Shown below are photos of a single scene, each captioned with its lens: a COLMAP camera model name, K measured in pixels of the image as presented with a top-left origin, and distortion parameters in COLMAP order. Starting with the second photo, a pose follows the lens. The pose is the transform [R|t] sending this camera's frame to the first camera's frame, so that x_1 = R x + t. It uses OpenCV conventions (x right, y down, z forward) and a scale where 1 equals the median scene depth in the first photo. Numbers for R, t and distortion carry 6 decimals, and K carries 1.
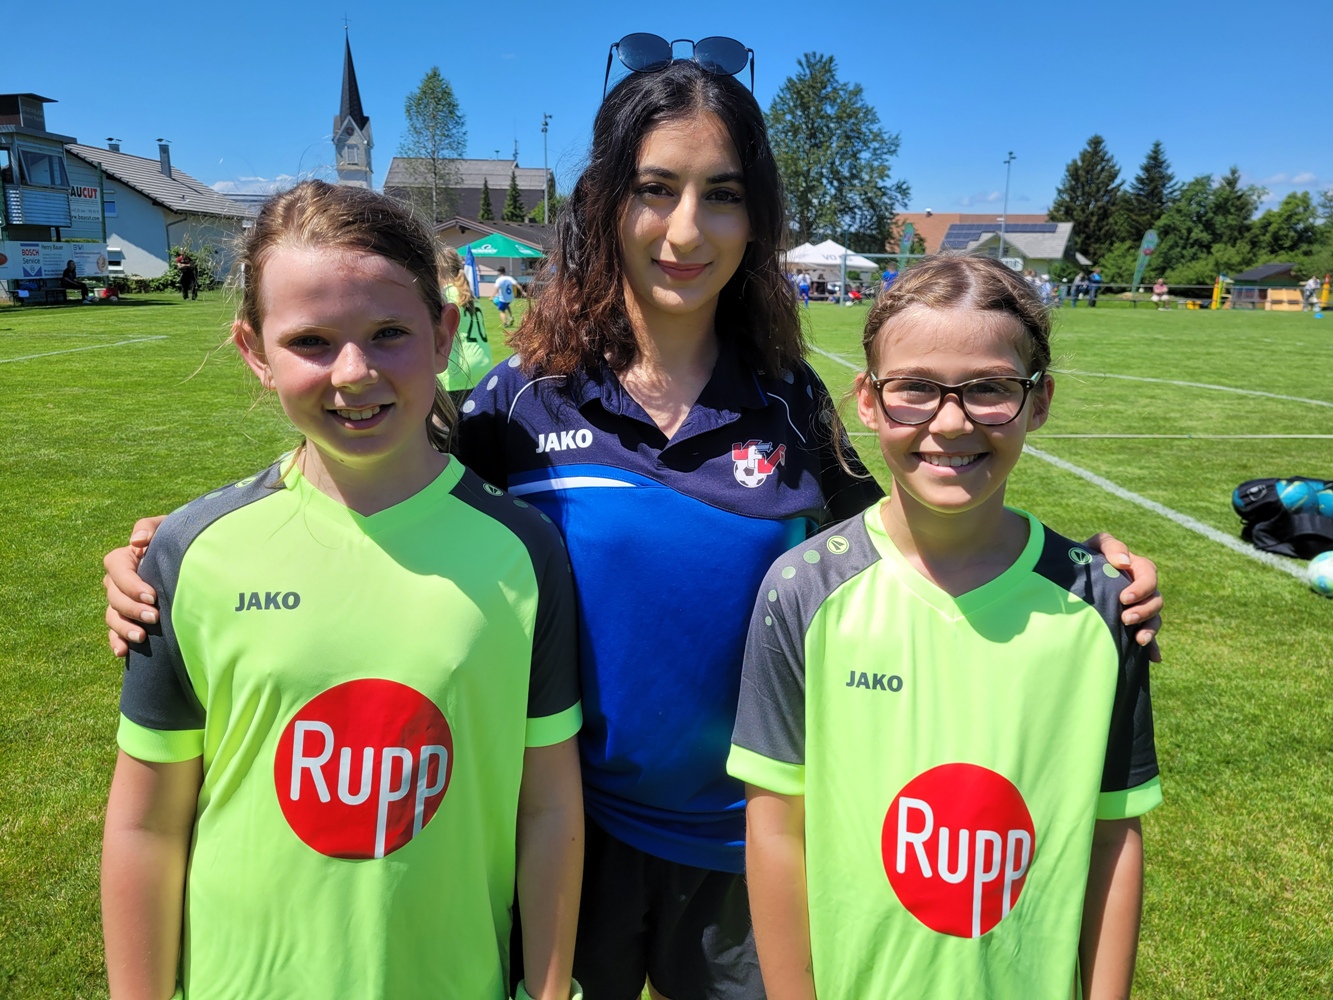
lens RADIAL K [[1003.9, 0, 667.0], [0, 1003.9, 483.2], [0, 0, 1]] dist [0.044503, -0.054931]
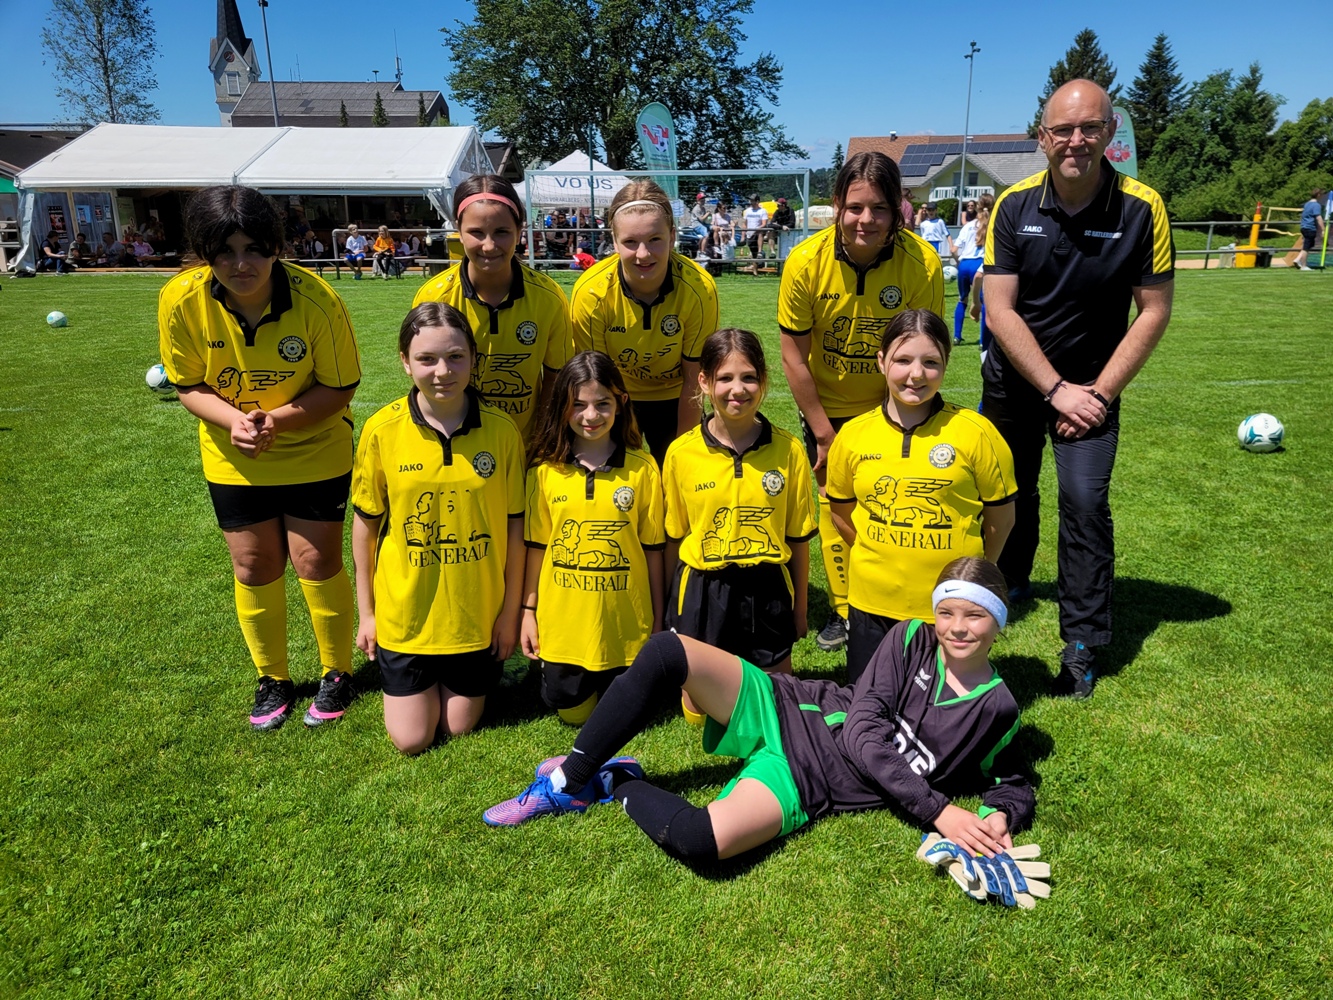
lens RADIAL K [[1004.0, 0, 675.5], [0, 1004.0, 505.6], [0, 0, 1]] dist [0.044597, -0.044938]
pose [[0.999481, -0.029577, 0.012736, 0.073467], [0.028519, 0.996668, 0.076420, -0.034323], [-0.014954, -0.076017, 0.996994, 0.166023]]
